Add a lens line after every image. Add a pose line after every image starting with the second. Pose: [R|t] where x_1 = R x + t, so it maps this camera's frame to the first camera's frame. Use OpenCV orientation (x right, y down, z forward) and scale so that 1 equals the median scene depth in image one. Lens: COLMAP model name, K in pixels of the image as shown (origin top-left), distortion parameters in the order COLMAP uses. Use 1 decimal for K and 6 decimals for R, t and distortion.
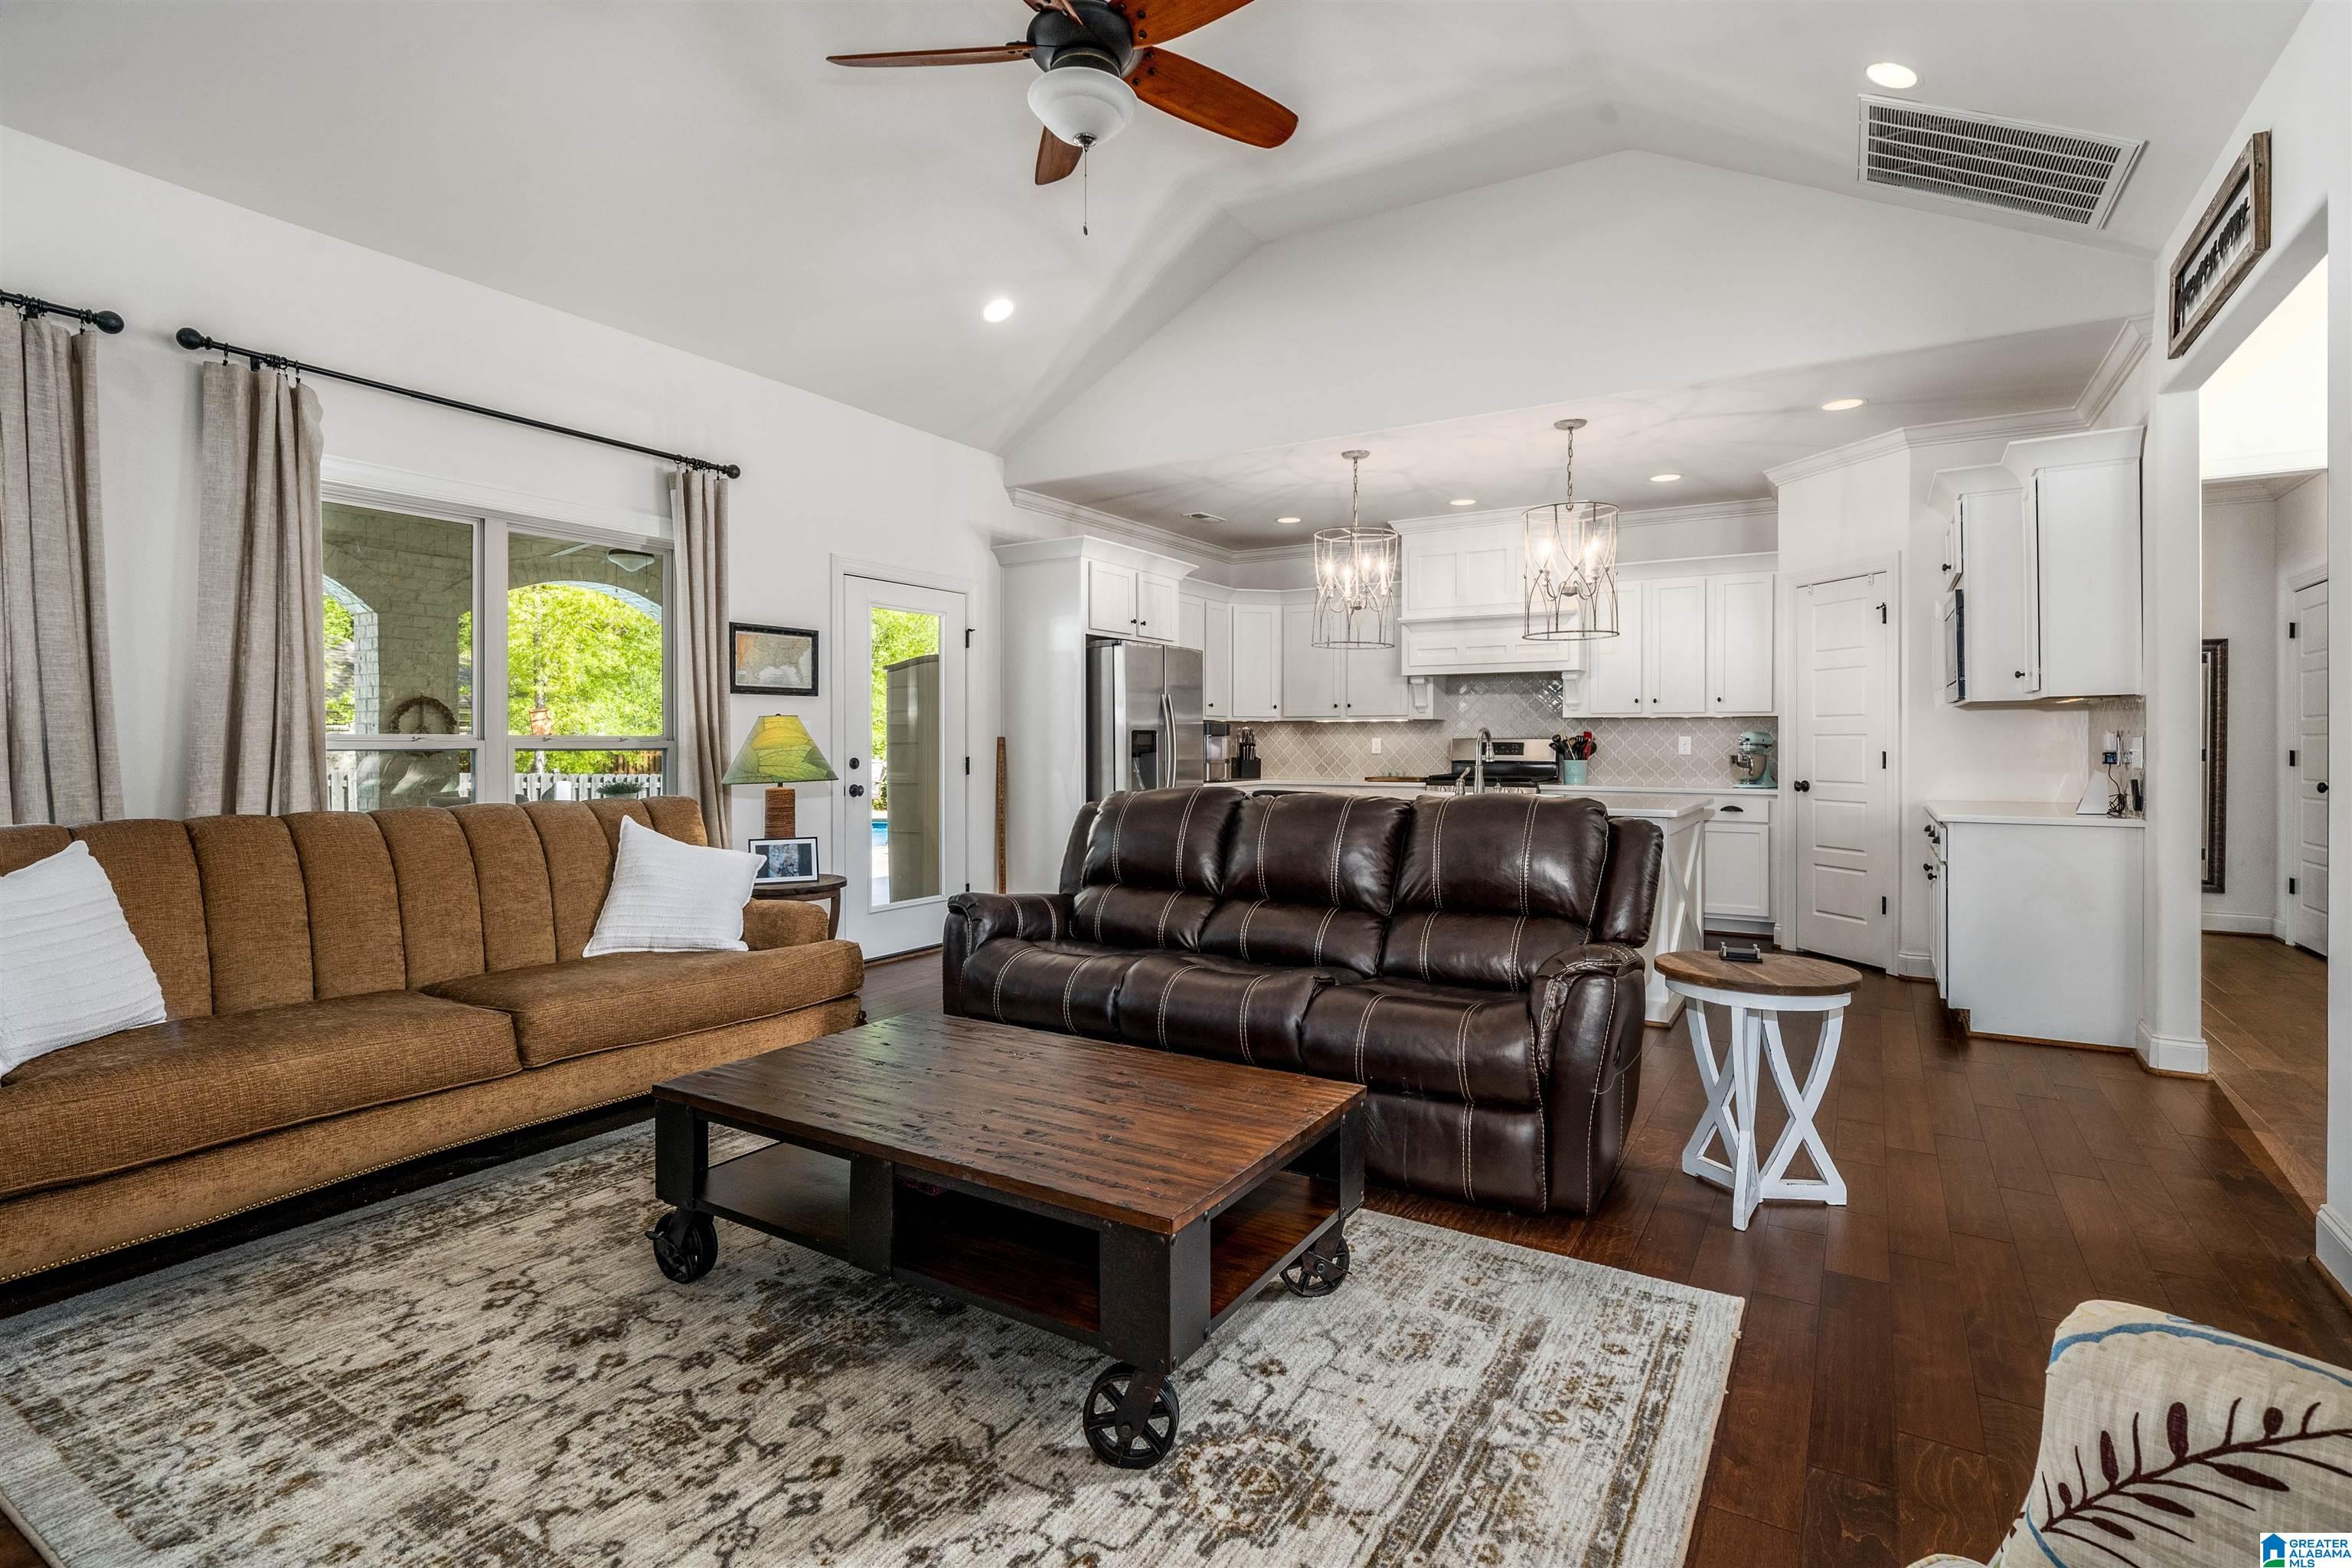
lens RADIAL K [[1108.0, 0, 1174.0], [0, 1108.0, 738.5], [0, 0, 1]] dist [-0.000870, -0.000423]
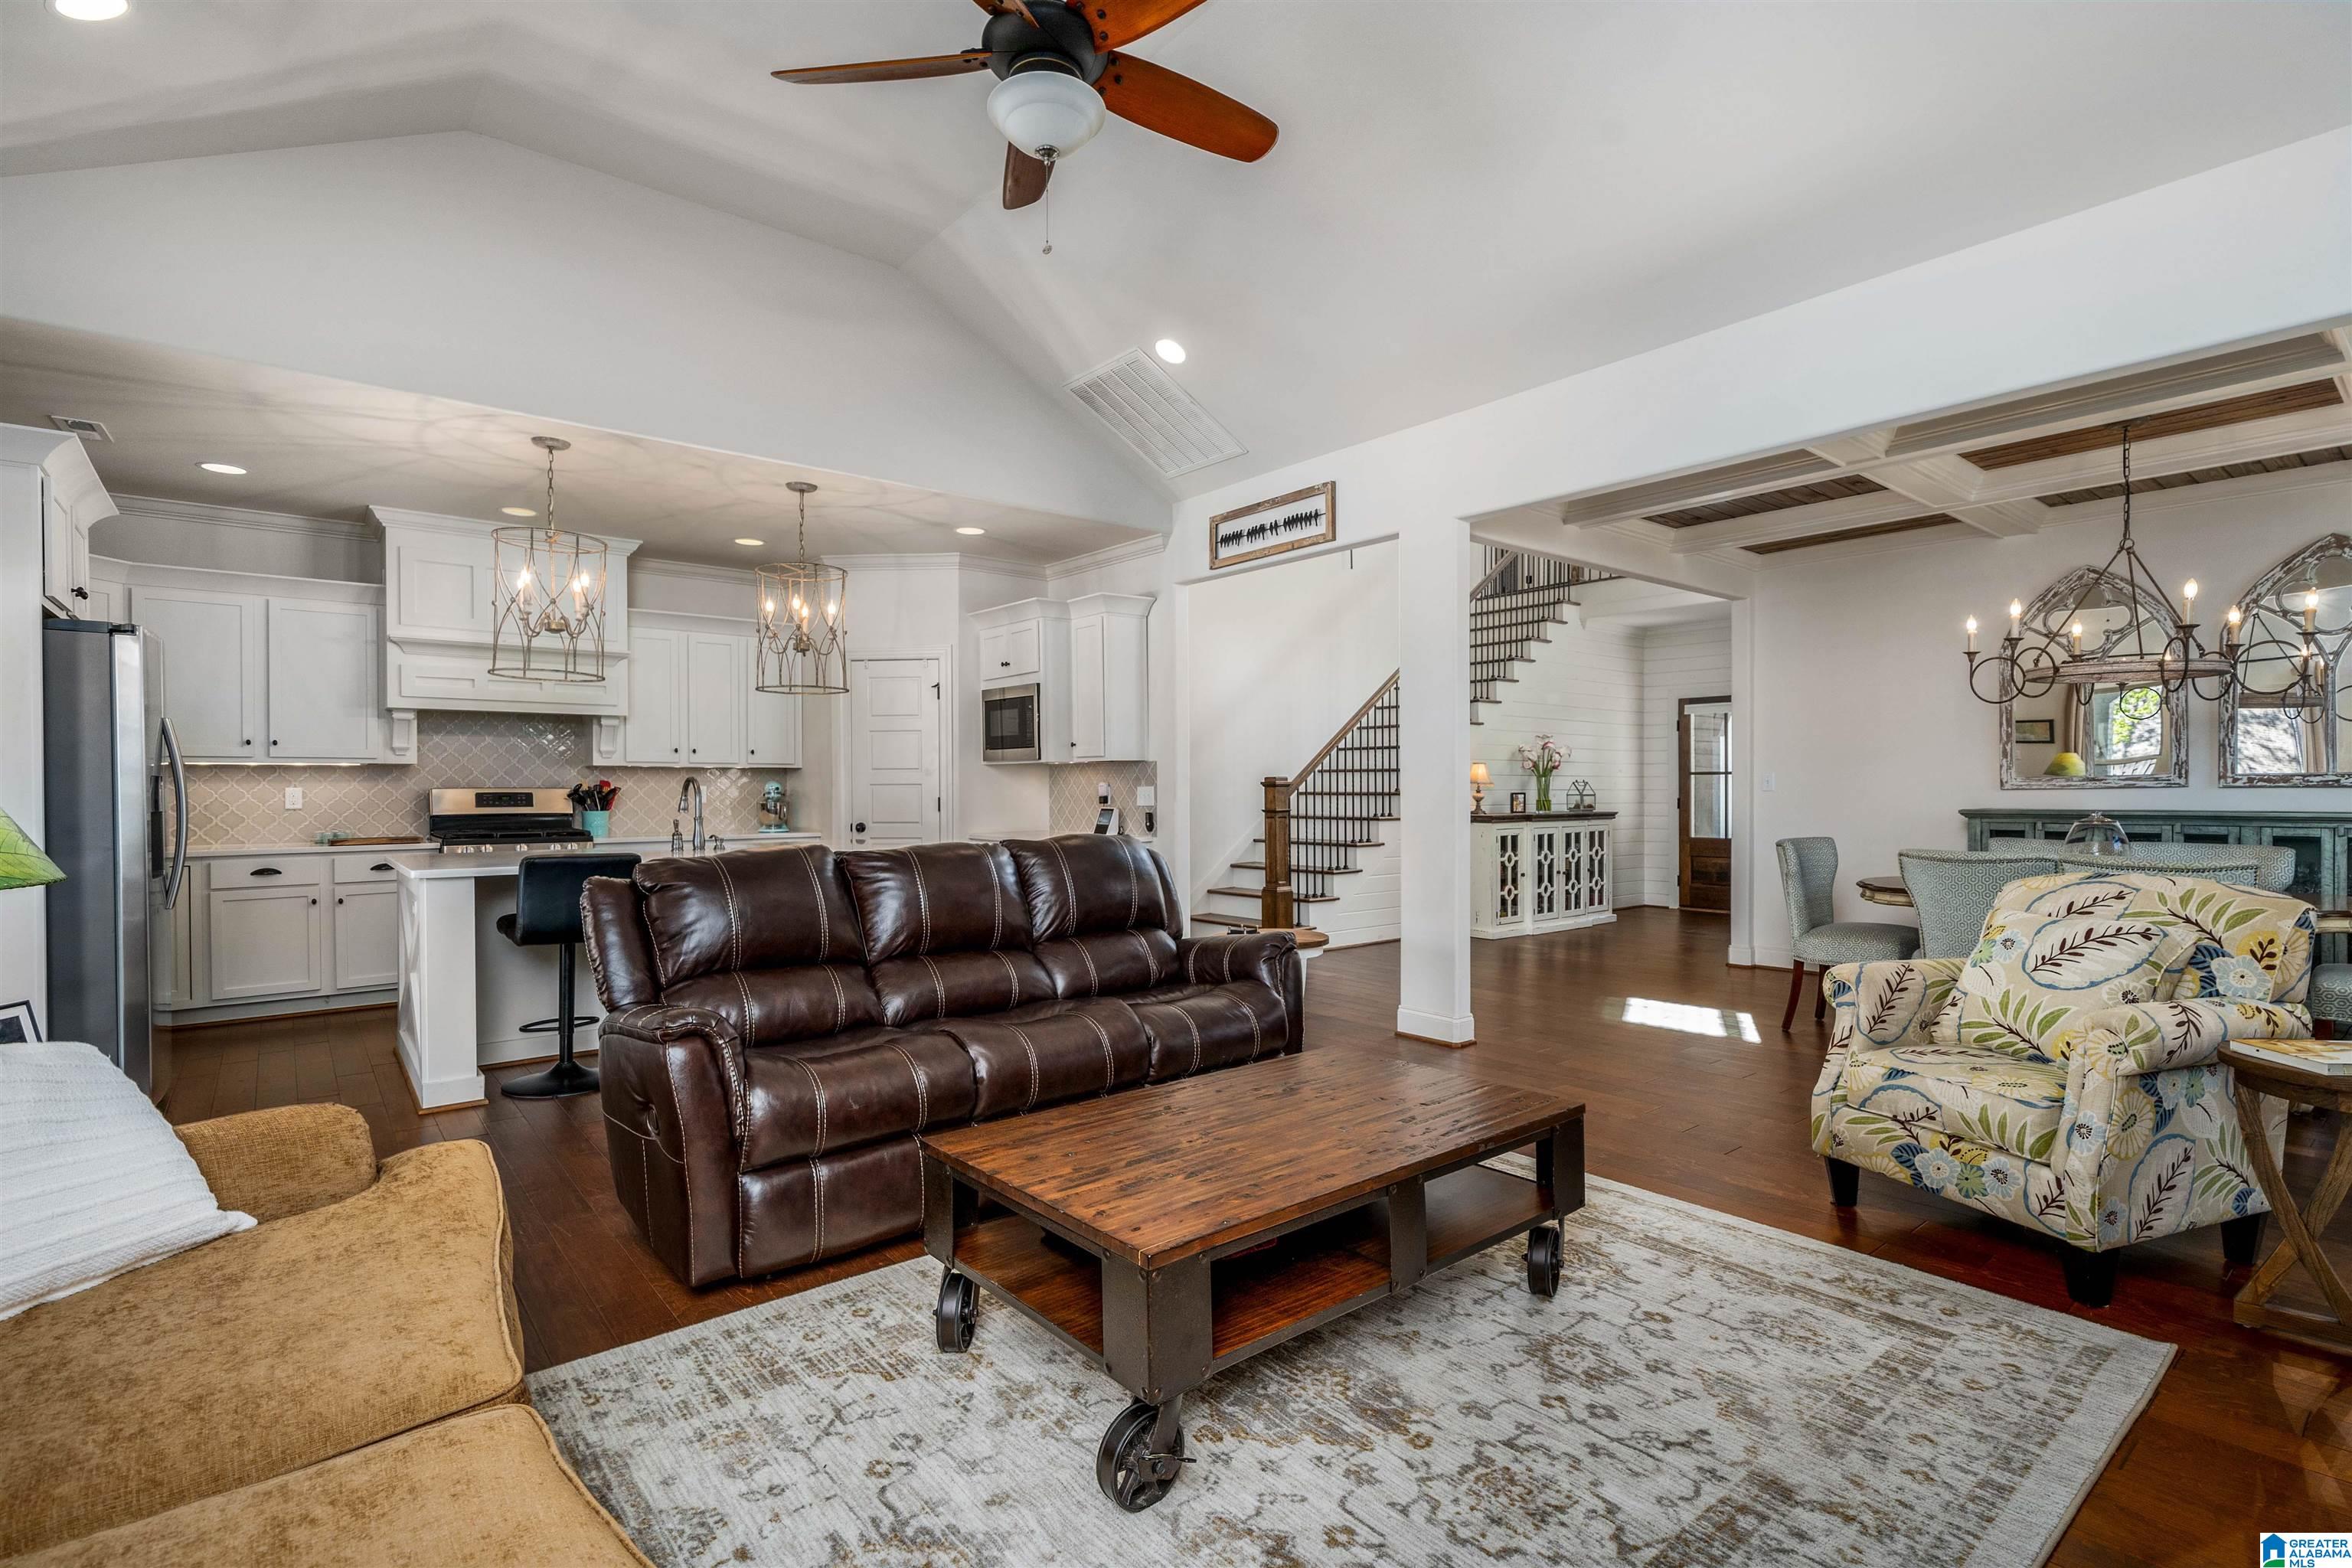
lens RADIAL K [[1103.5, 0, 1192.7], [0, 1103.5, 784.9], [0, 0, 1]] dist [0.003627, -0.000539]
pose [[0.325447, -0.001645, 0.945559, -0.456243], [0.002473, 0.999997, 0.000888, -0.002471], [-0.945557, 0.002049, 0.325450, 0.285175]]
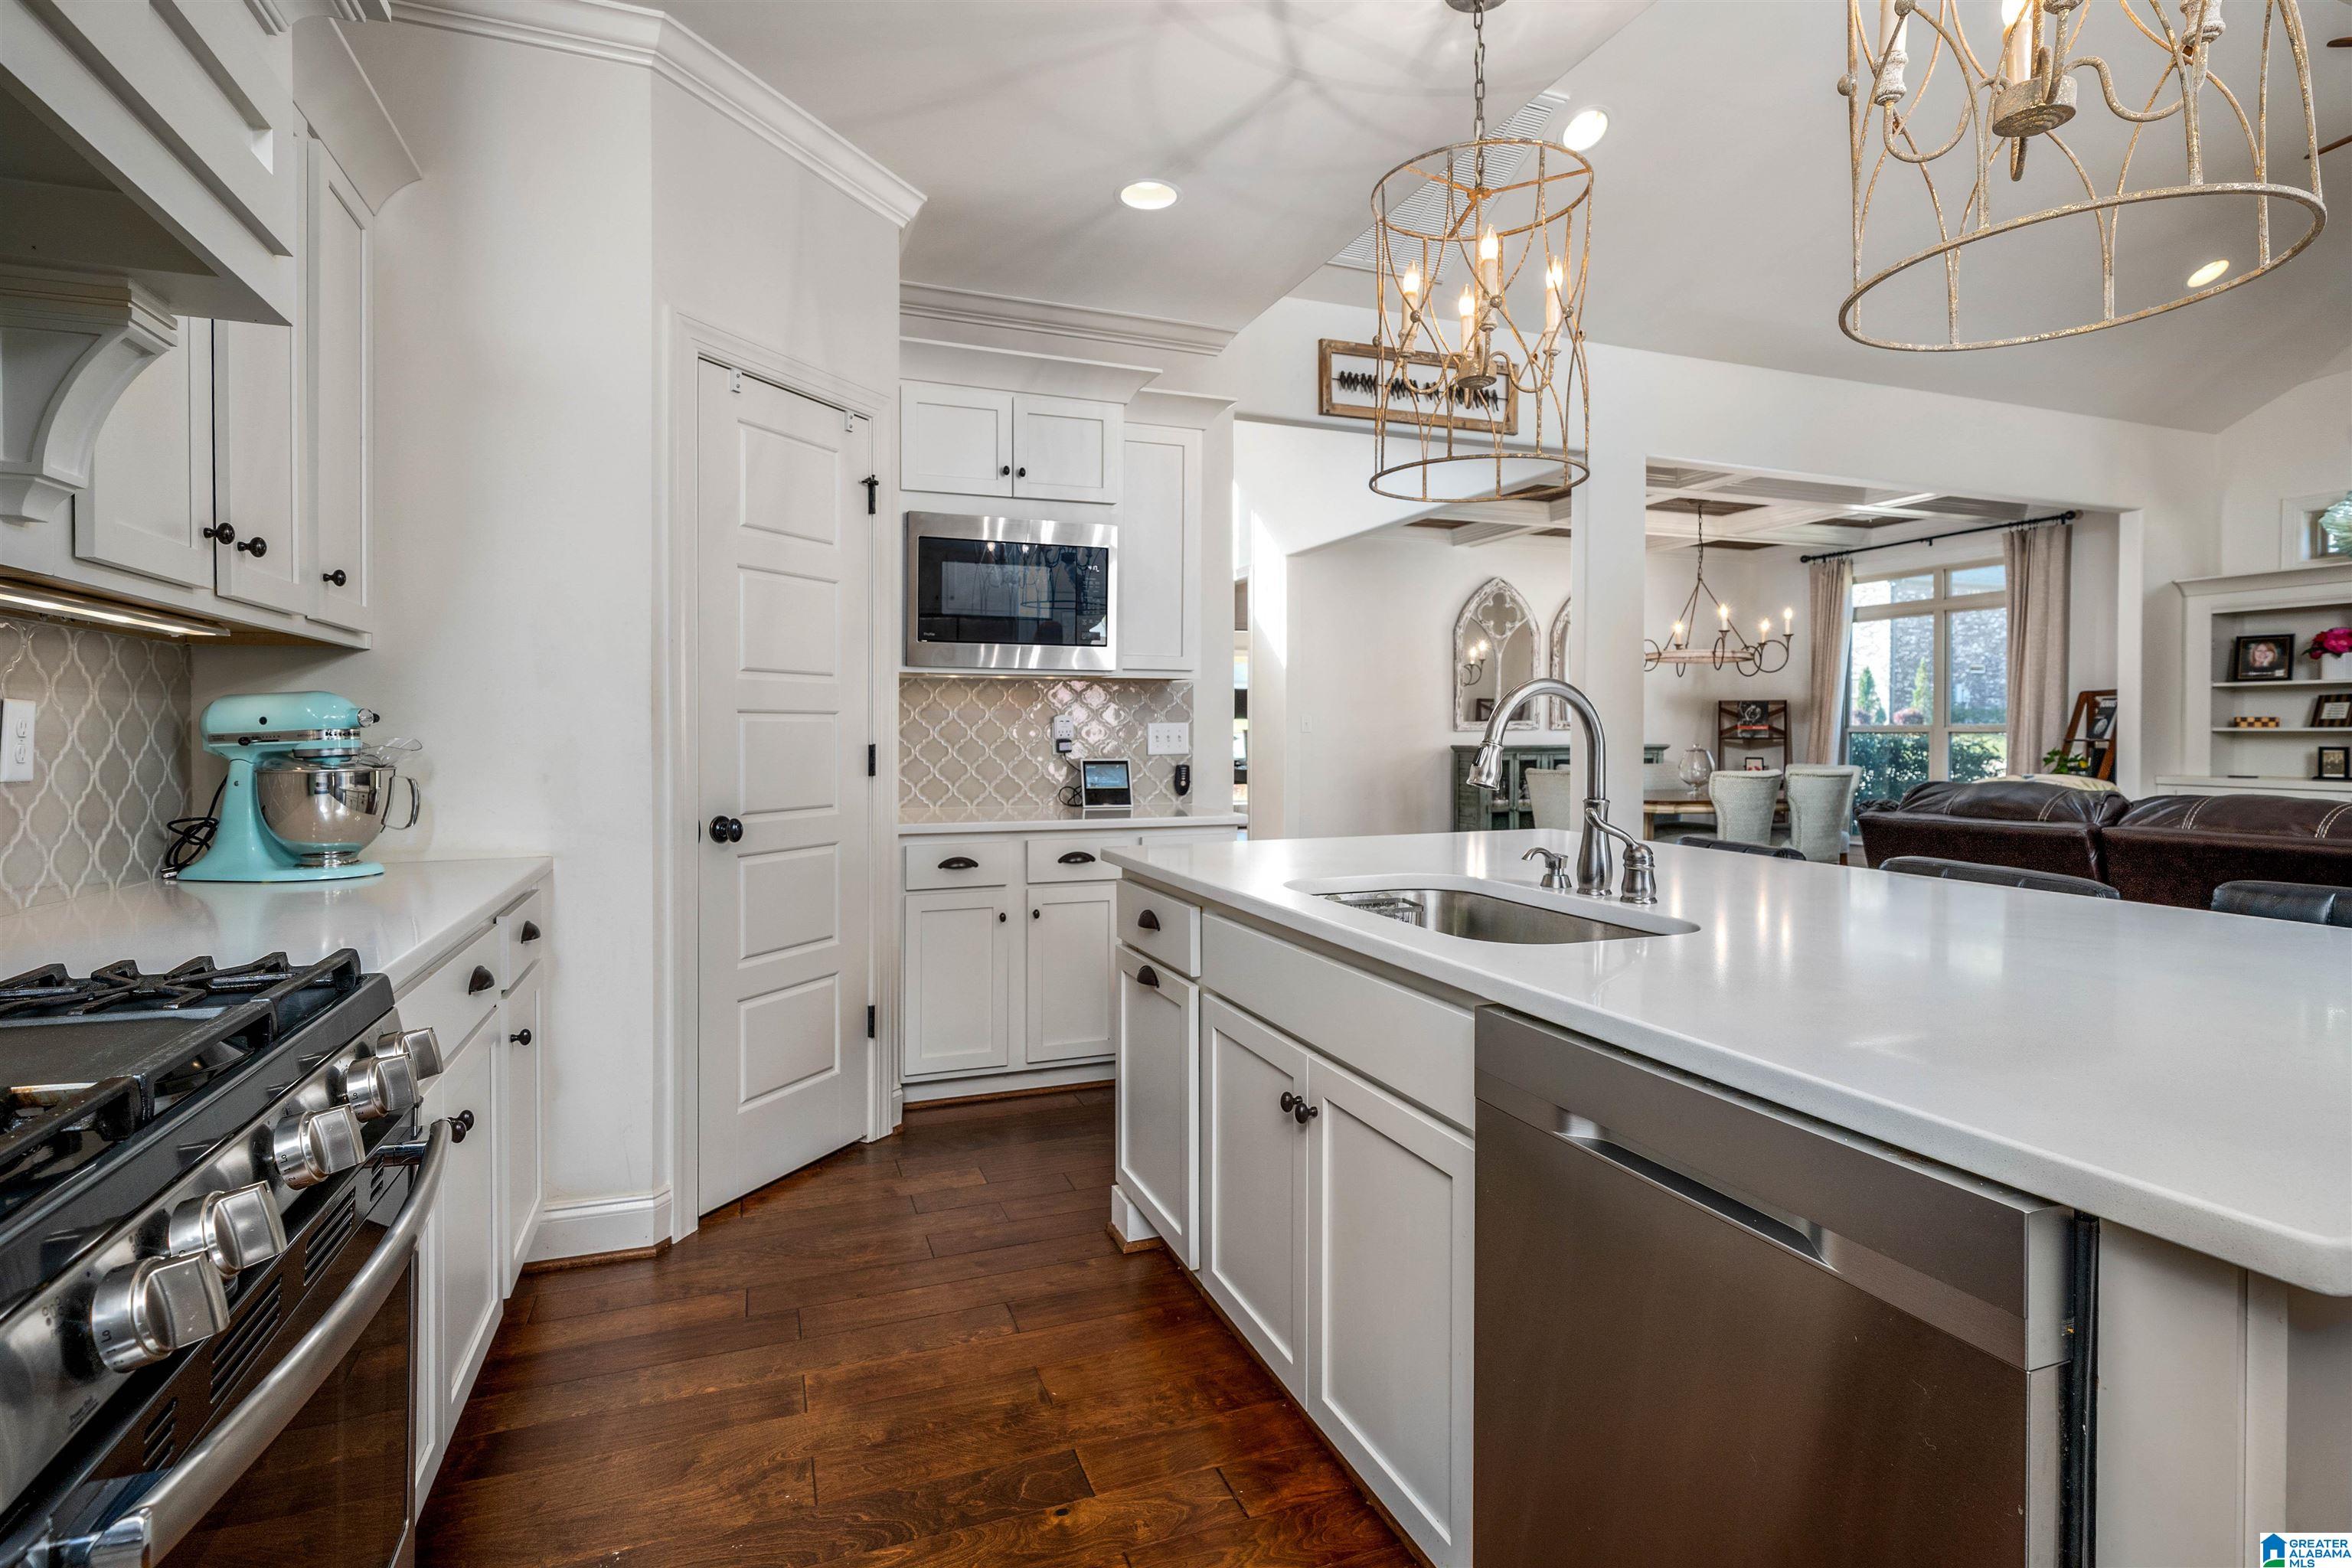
lens RADIAL K [[1142.9, 0, 1192.8], [0, 1142.9, 734.8], [0, 0, 1]] dist [0.000751, -0.000463]
pose [[-0.793909, -0.002412, 0.608032, 0.161951], [-0.000707, 0.999995, 0.003044, 0.005449], [-0.608037, 0.001987, -0.793906, 1.290059]]
